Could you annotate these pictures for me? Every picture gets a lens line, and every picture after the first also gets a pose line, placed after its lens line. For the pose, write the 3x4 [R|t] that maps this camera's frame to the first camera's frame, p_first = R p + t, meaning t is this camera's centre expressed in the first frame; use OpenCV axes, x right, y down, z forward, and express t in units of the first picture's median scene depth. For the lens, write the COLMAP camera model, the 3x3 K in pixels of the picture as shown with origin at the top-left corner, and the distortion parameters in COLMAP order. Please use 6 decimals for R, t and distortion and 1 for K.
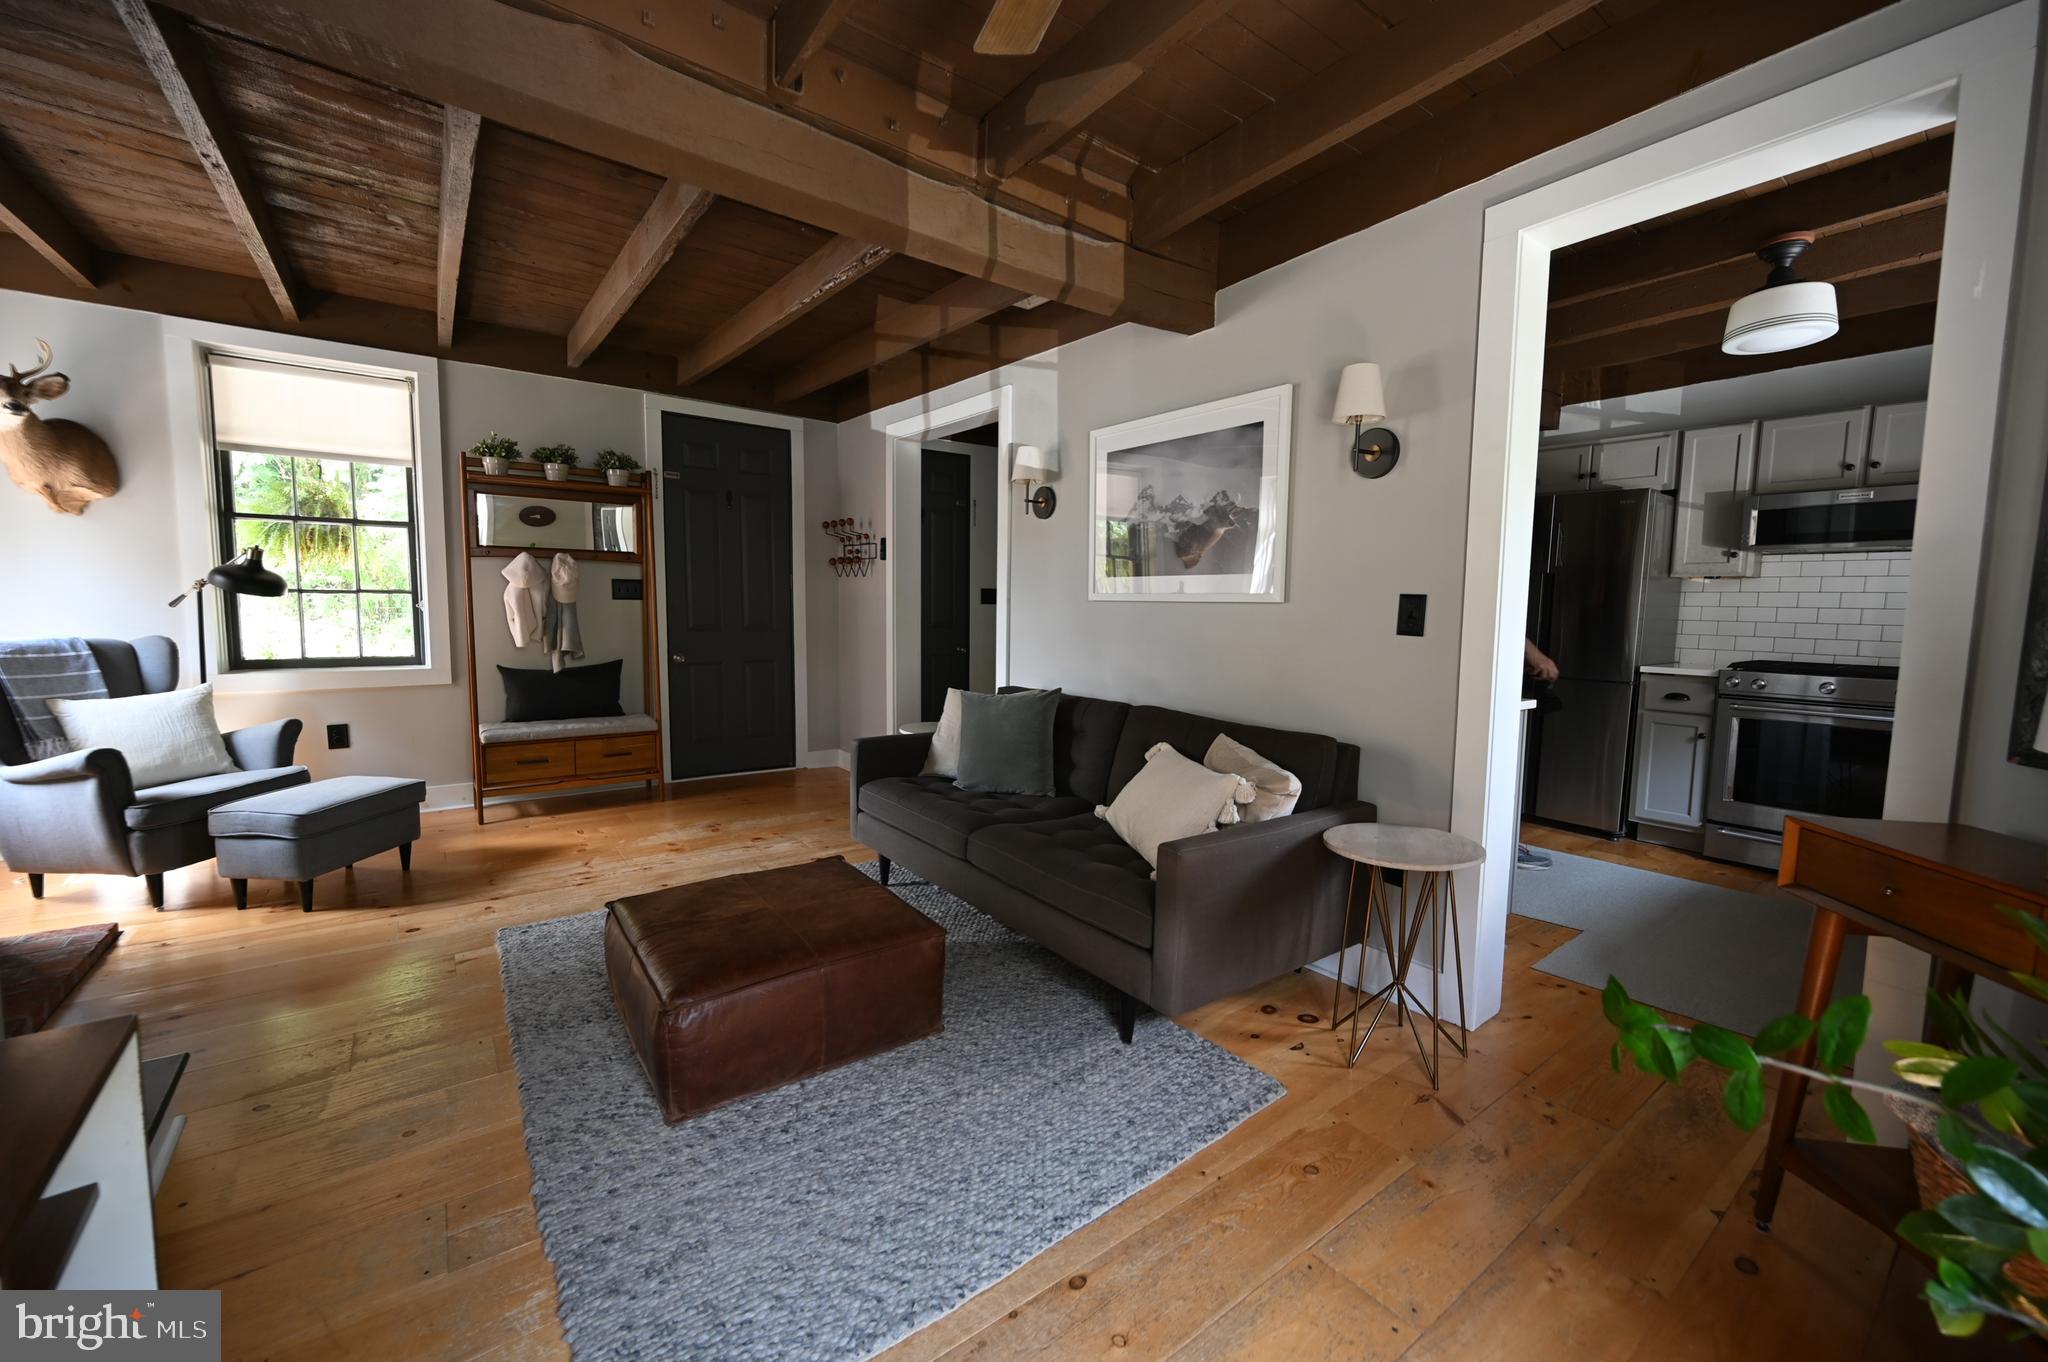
lens RADIAL K [[804.9, 0, 1014.5], [0, 804.9, 675.3], [0, 0, 1]] dist [-0.000249, -0.000145]
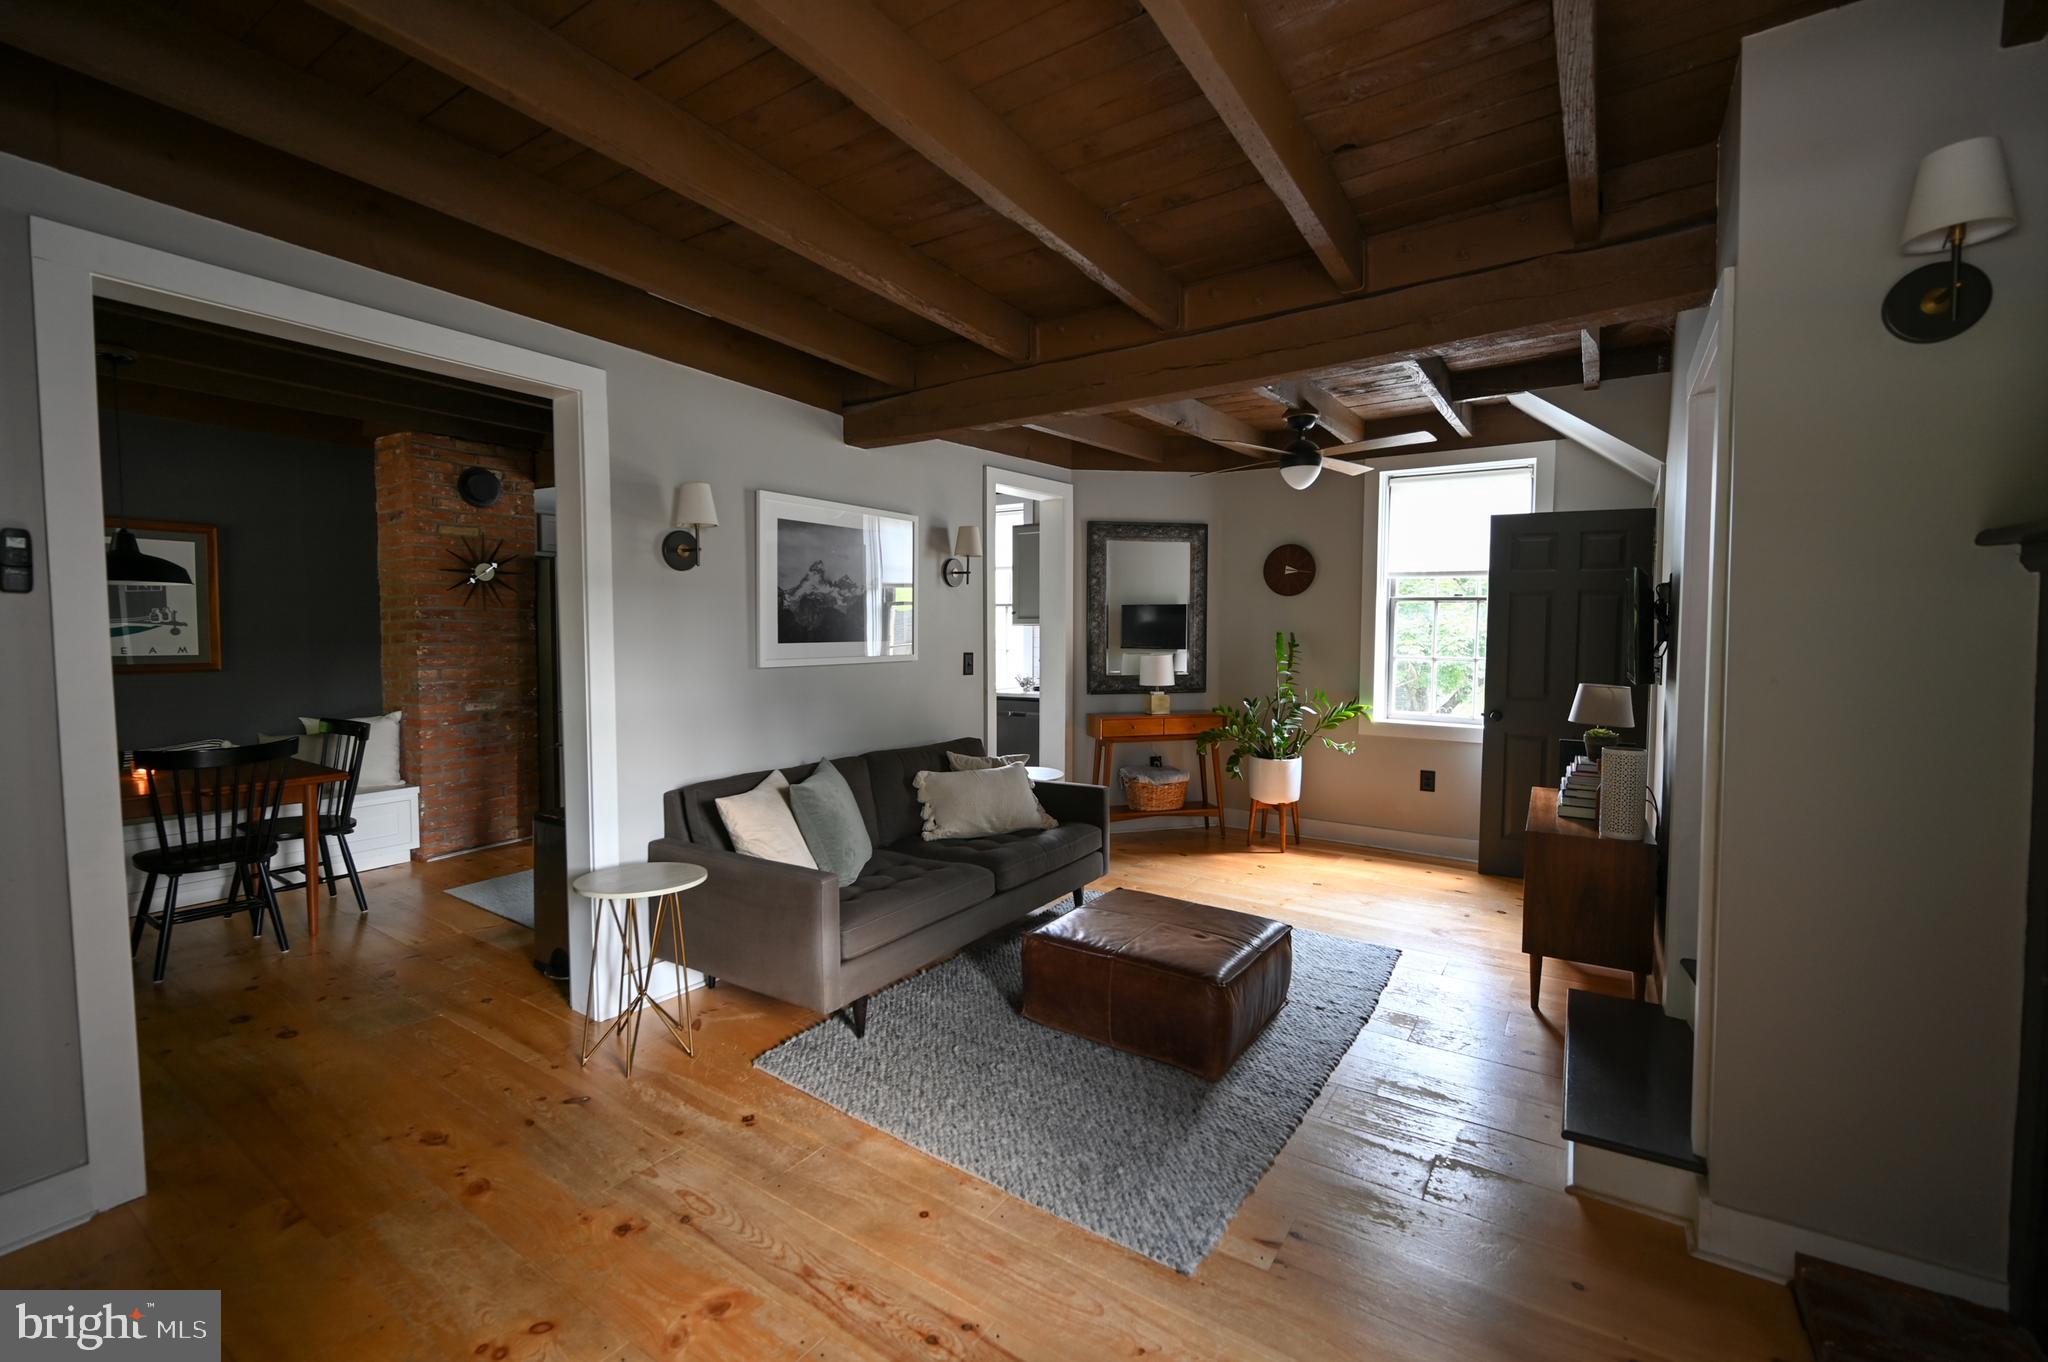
lens RADIAL K [[861.8, 0, 1020.8], [0, 861.8, 672.6], [0, 0, 1]] dist [-0.003047, 0.000725]
pose [[-0.331859, -0.067205, 0.940932, -0.915435], [0.076673, 0.992237, 0.097911, -0.155747], [-0.940208, 0.104636, -0.324130, 0.996858]]
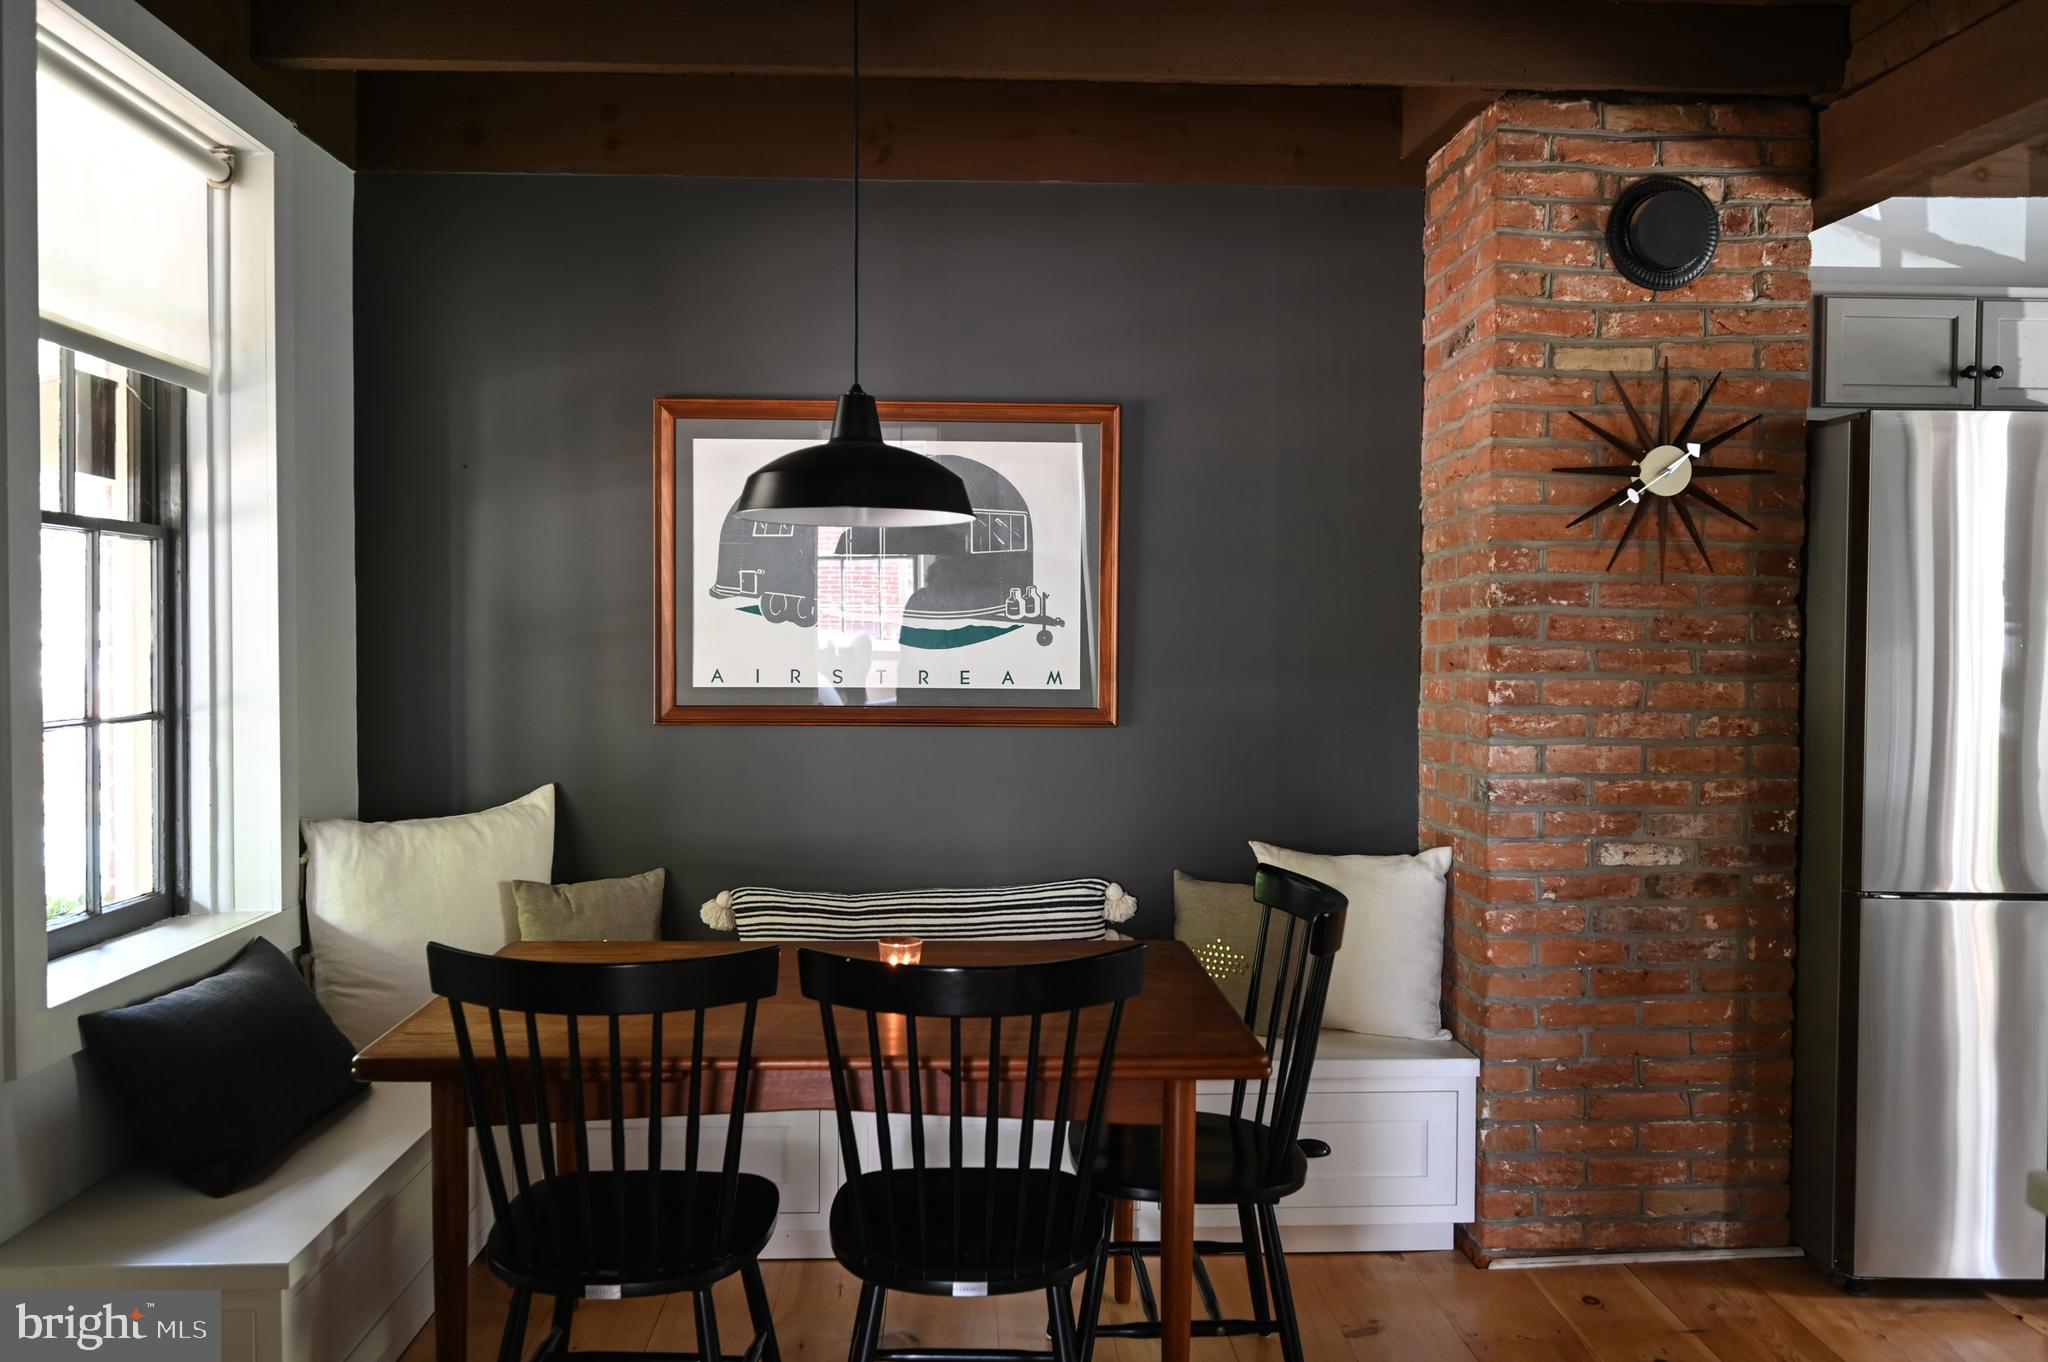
lens RADIAL K [[1567.3, 0, 1015.3], [0, 1567.3, 659.8], [0, 0, 1]] dist [0.005782, -0.006184]
pose [[0.565044, -0.027615, 0.824599, -0.243667], [0.078181, 0.996735, -0.020193, -0.152288], [-0.821348, 0.075878, 0.565358, 1.153929]]
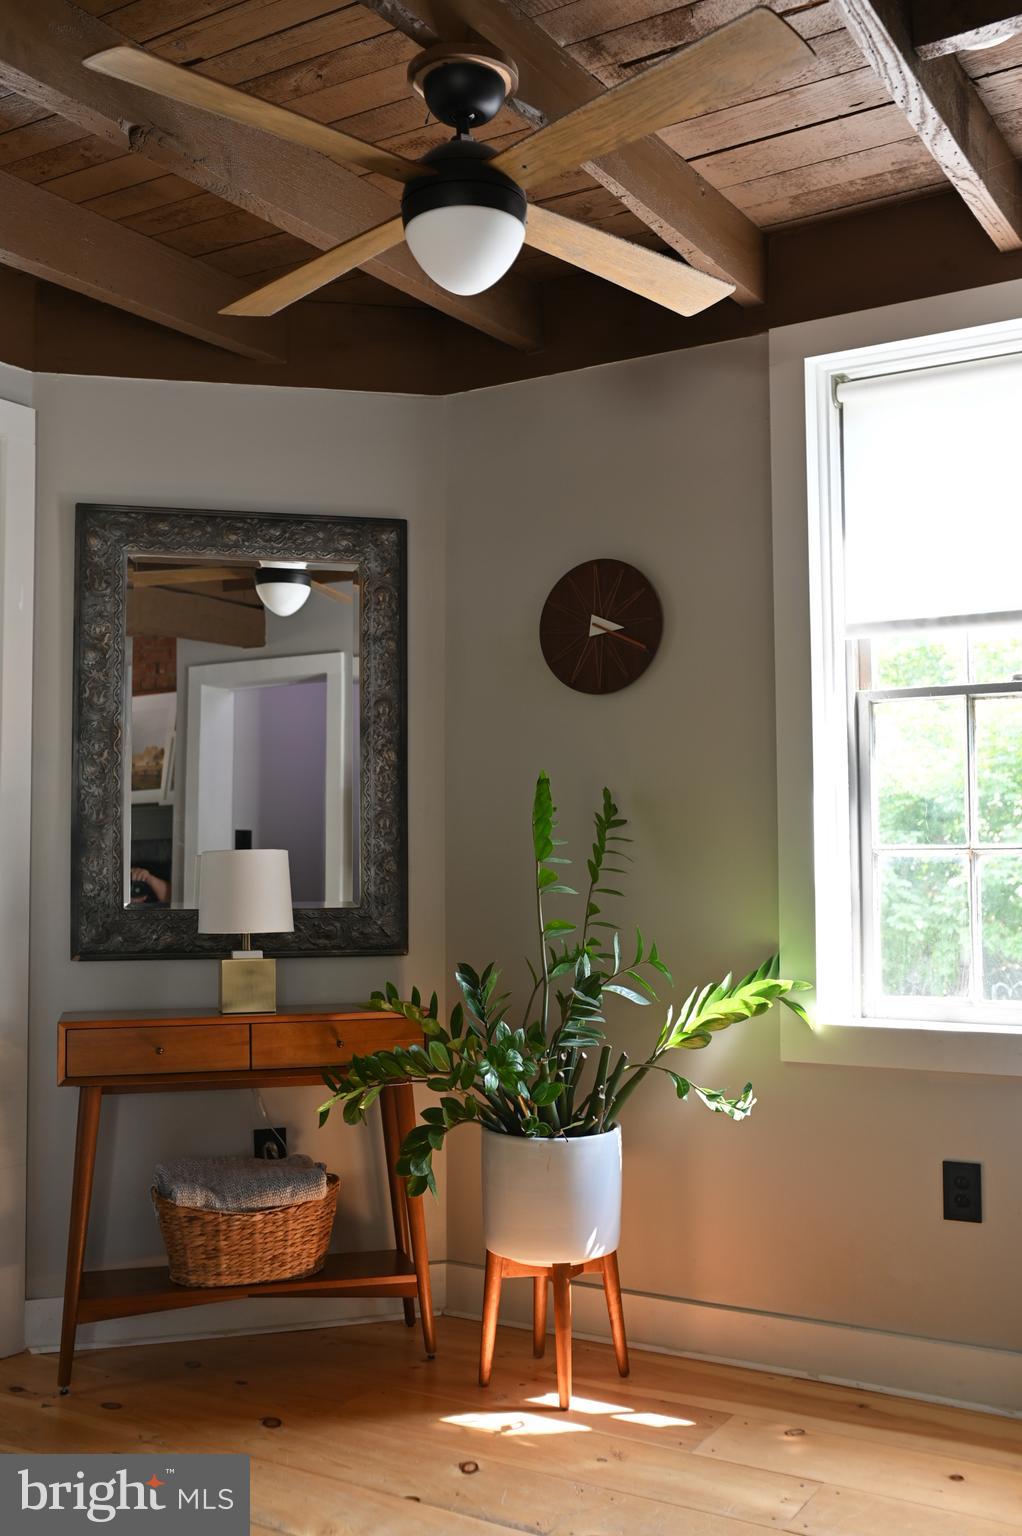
lens RADIAL K [[1471.1, 0, 511.2], [0, 1471.1, 782.2], [0, 0, 1]] dist [-0.035695, 0.000000]
pose [[-0.374639, 0.047587, 0.925949, -0.521127], [0.081275, 0.996523, -0.018331, -0.033324], [-0.923602, 0.068389, -0.377204, 0.478812]]
